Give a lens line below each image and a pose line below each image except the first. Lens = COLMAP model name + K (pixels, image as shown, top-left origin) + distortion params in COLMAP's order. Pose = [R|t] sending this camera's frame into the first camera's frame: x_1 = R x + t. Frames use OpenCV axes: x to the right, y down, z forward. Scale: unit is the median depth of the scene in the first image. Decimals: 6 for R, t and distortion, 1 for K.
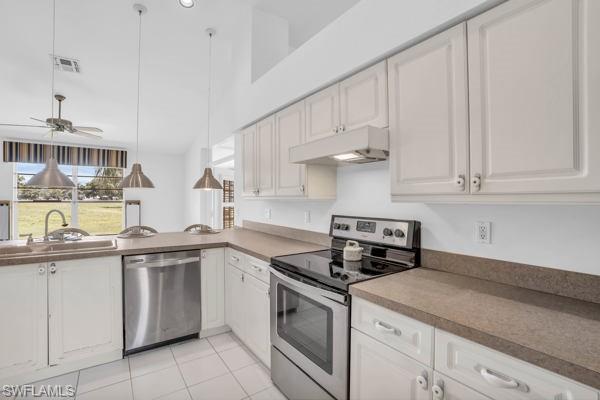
lens RADIAL K [[278.2, 0, 301.7], [0, 278.2, 201.9], [0, 0, 1]] dist [-0.048198, 0.009070]
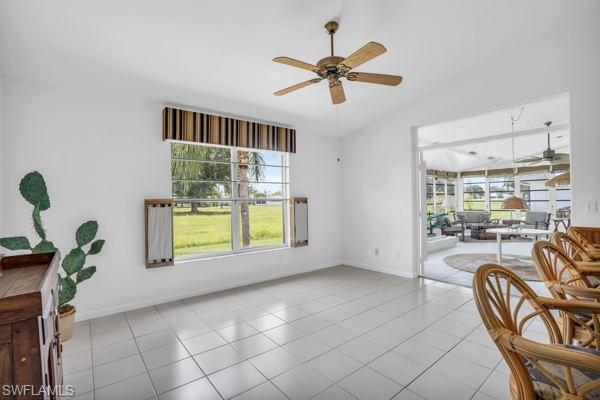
lens RADIAL K [[278.2, 0, 290.0], [0, 278.2, 199.5], [0, 0, 1]] dist [-0.048198, 0.009070]
pose [[0.997731, -0.017414, 0.065035, -1.334324], [0.017878, 0.999819, -0.006559, 0.008883], [-0.064909, 0.007707, 0.997861, 0.483298]]
